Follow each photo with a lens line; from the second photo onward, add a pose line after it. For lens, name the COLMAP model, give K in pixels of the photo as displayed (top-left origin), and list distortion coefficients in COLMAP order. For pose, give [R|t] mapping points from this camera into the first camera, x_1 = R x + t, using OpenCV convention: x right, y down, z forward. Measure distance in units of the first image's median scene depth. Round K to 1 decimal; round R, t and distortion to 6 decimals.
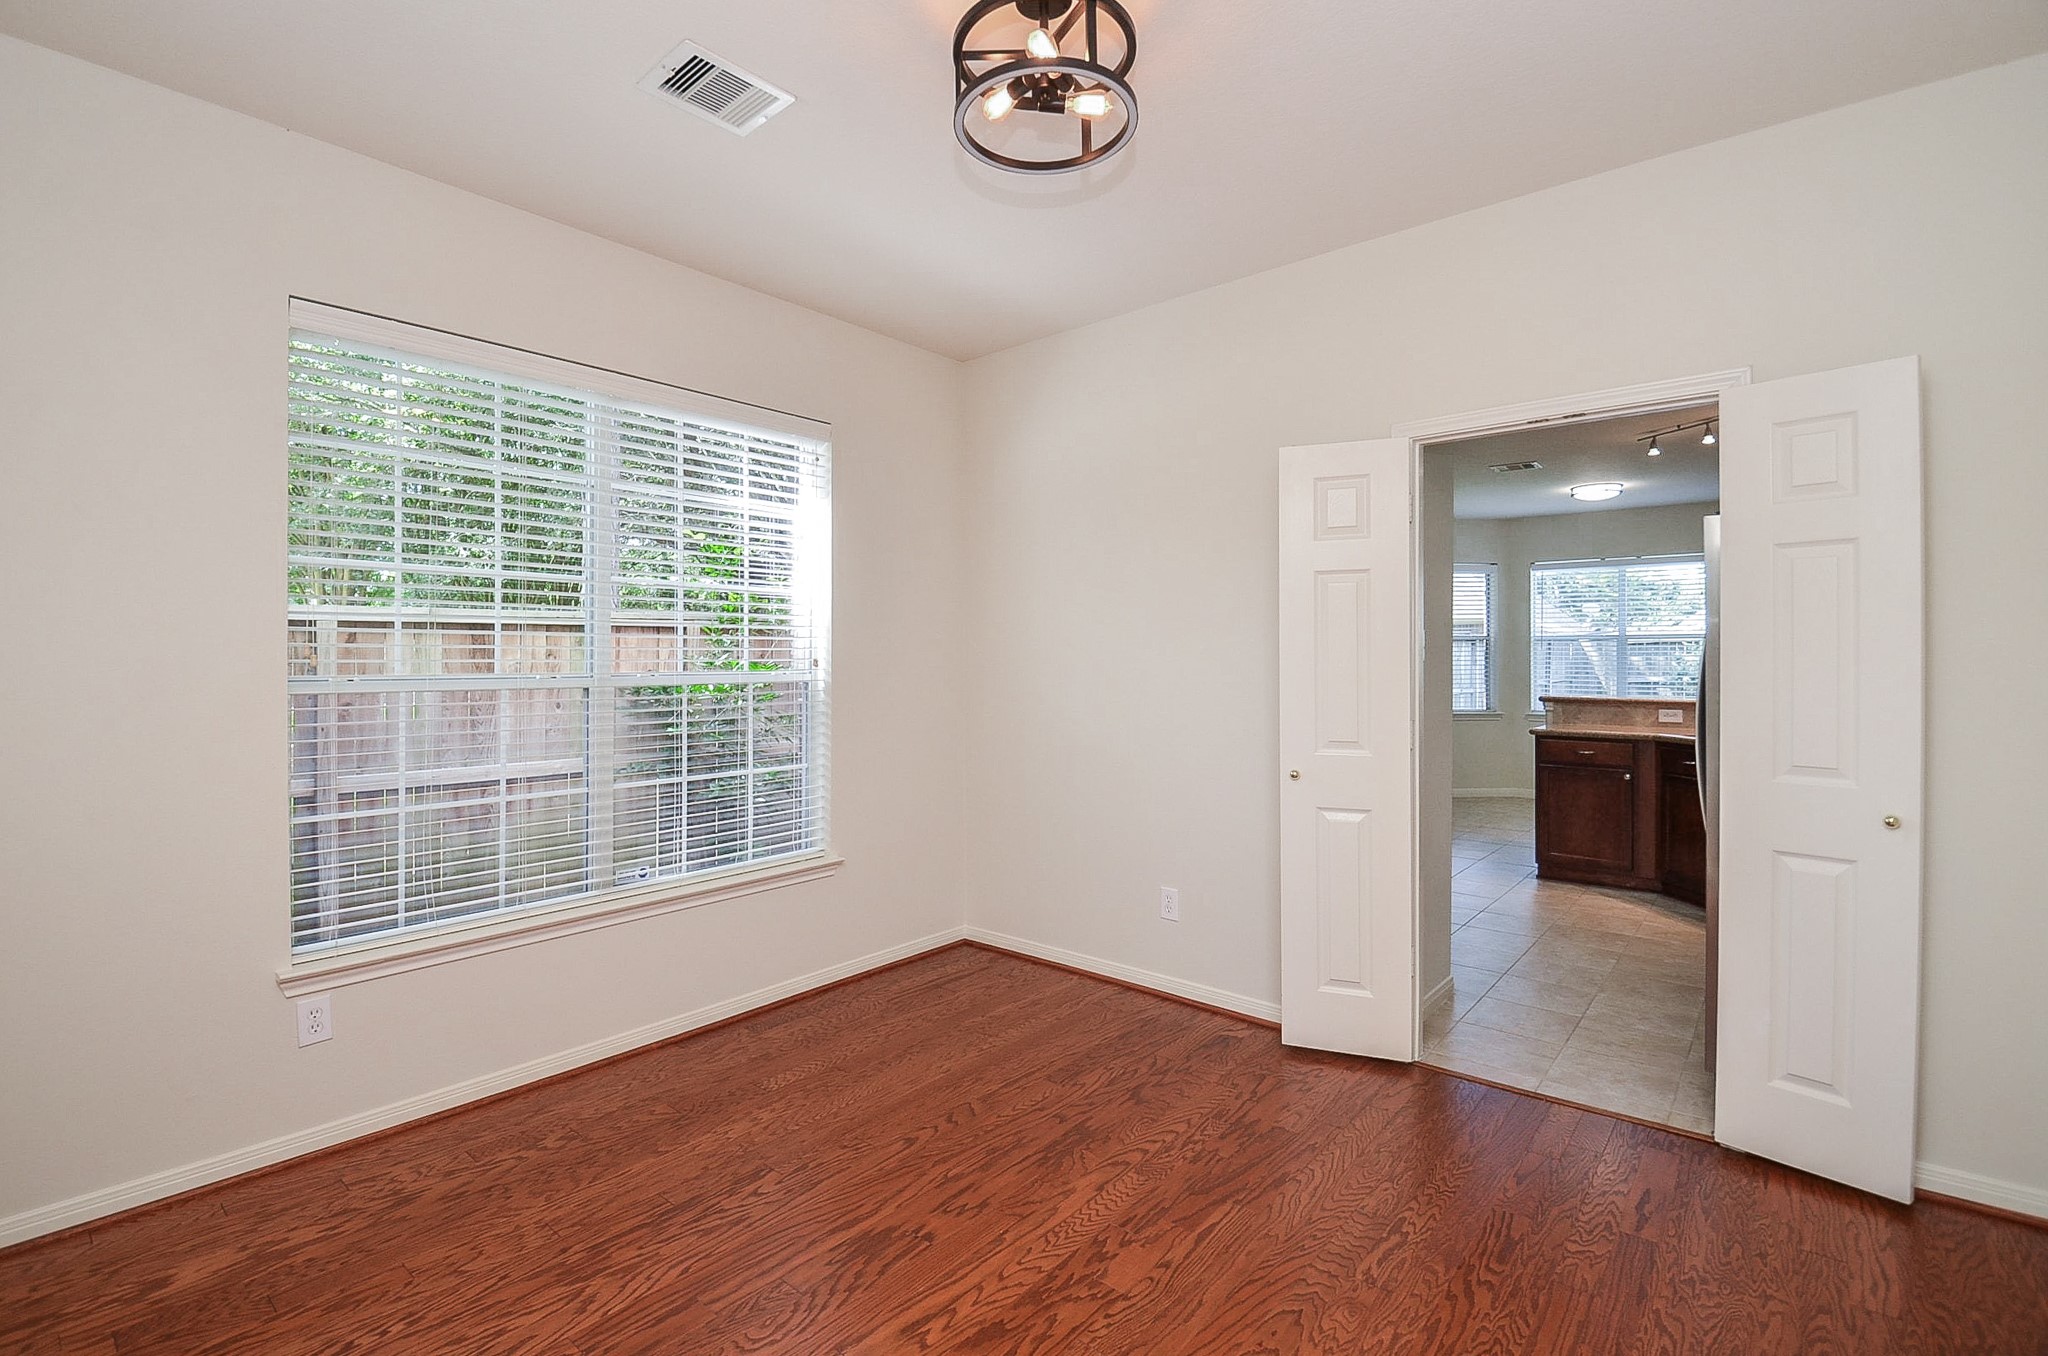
lens RADIAL K [[911.0, 0, 1020.0], [0, 911.0, 670.2], [0, 0, 1]] dist [0.005205, -0.009360]
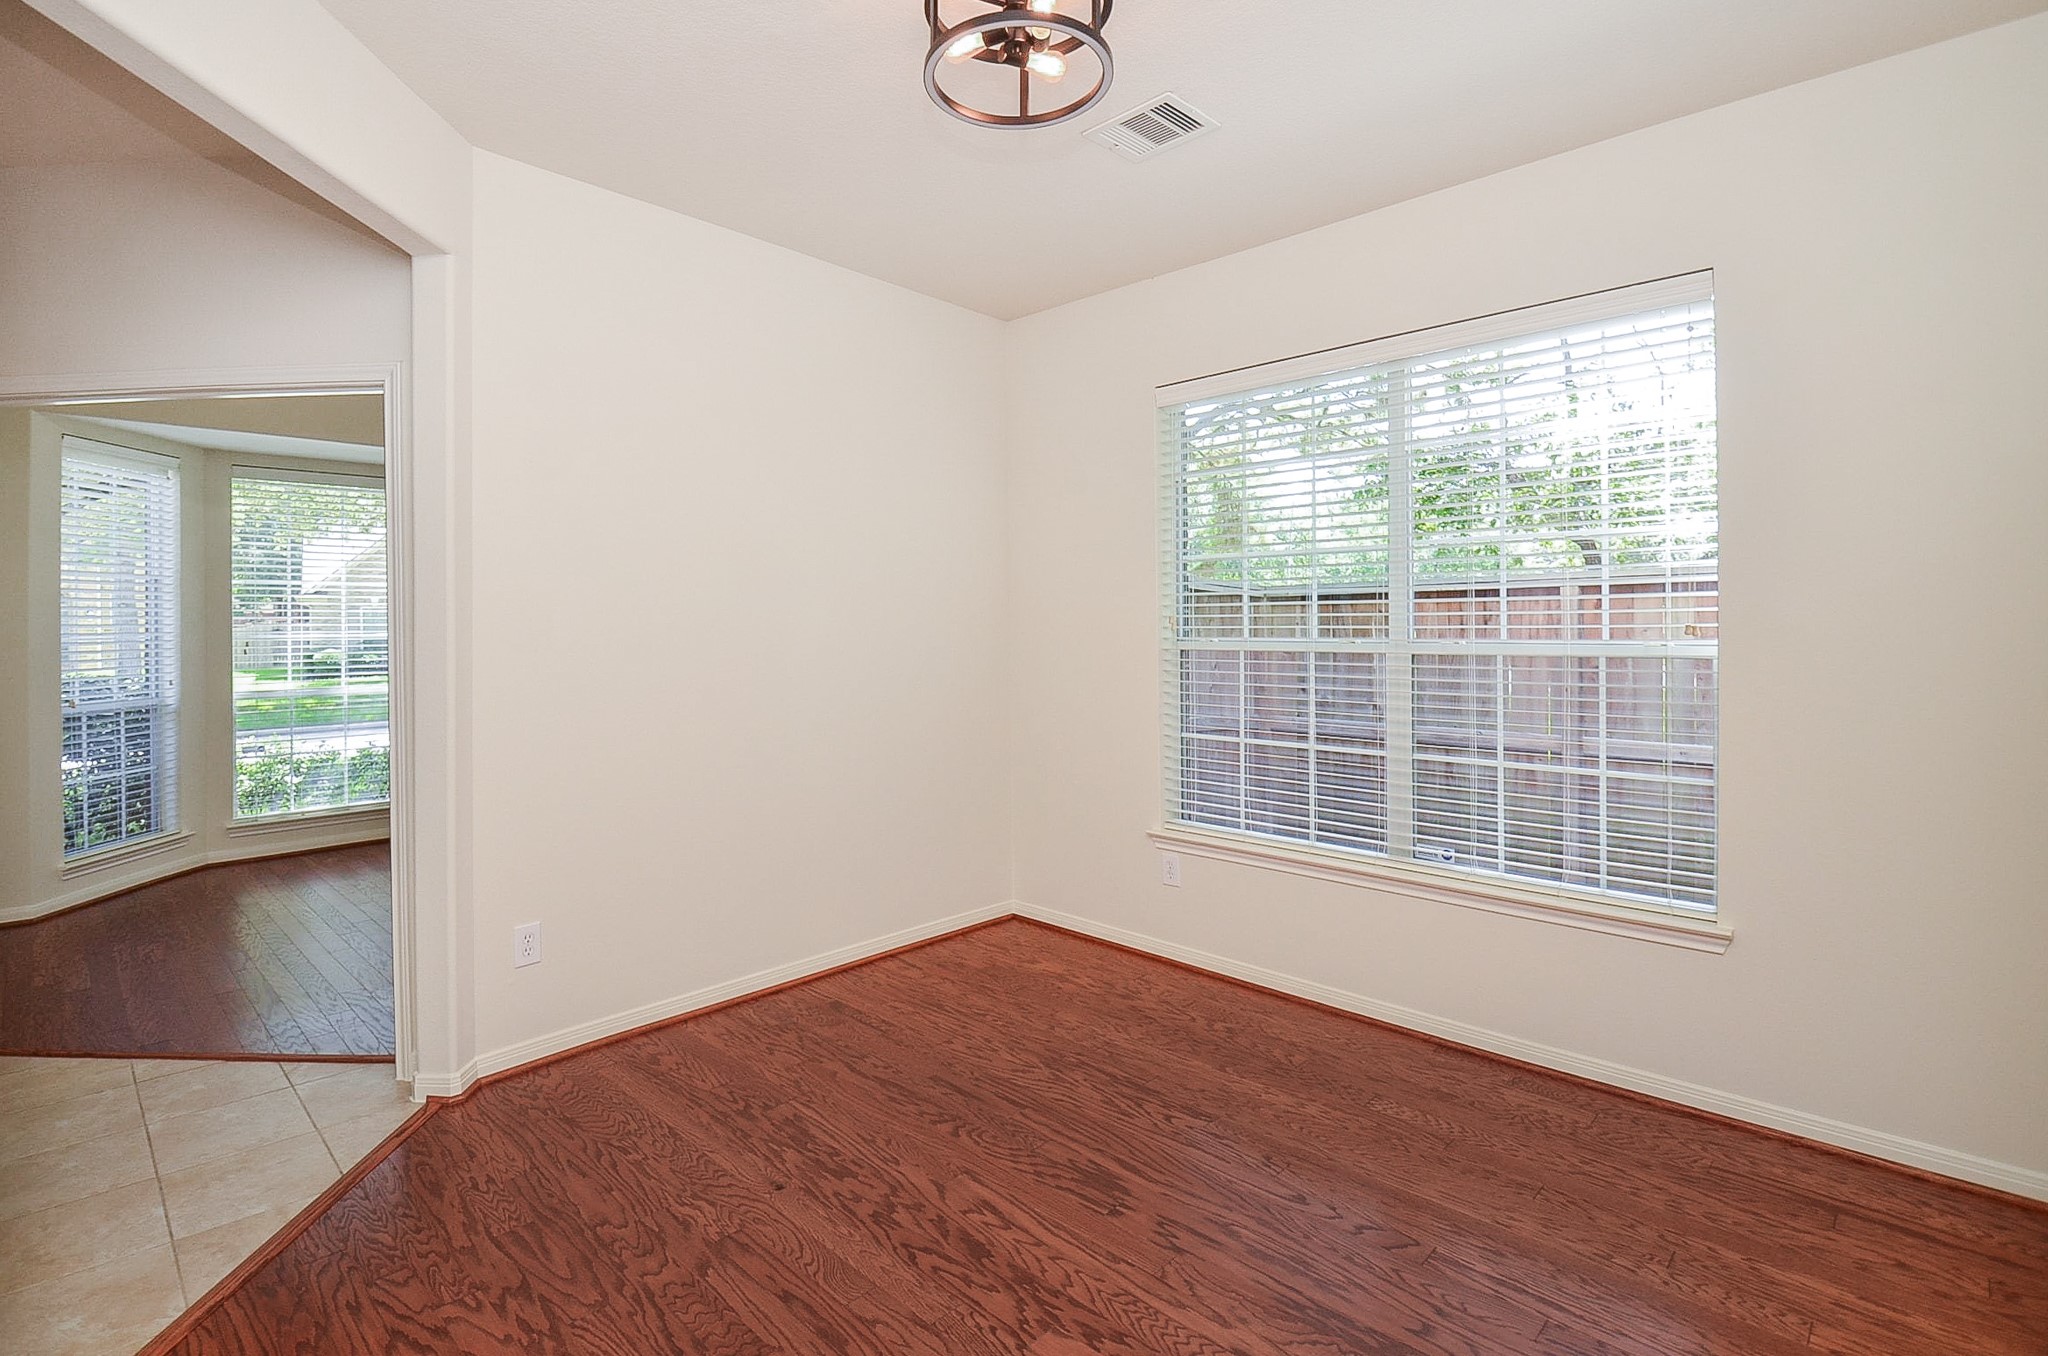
lens RADIAL K [[911.0, 0, 921.2], [0, 911.0, 623.4], [0, 0, 1]] dist [0.005205, -0.009360]
pose [[-0.070412, -0.001752, -0.997516, 0.824039], [-0.011074, 0.999938, -0.000974, -0.010869], [0.997456, 0.010978, -0.070428, 0.783632]]
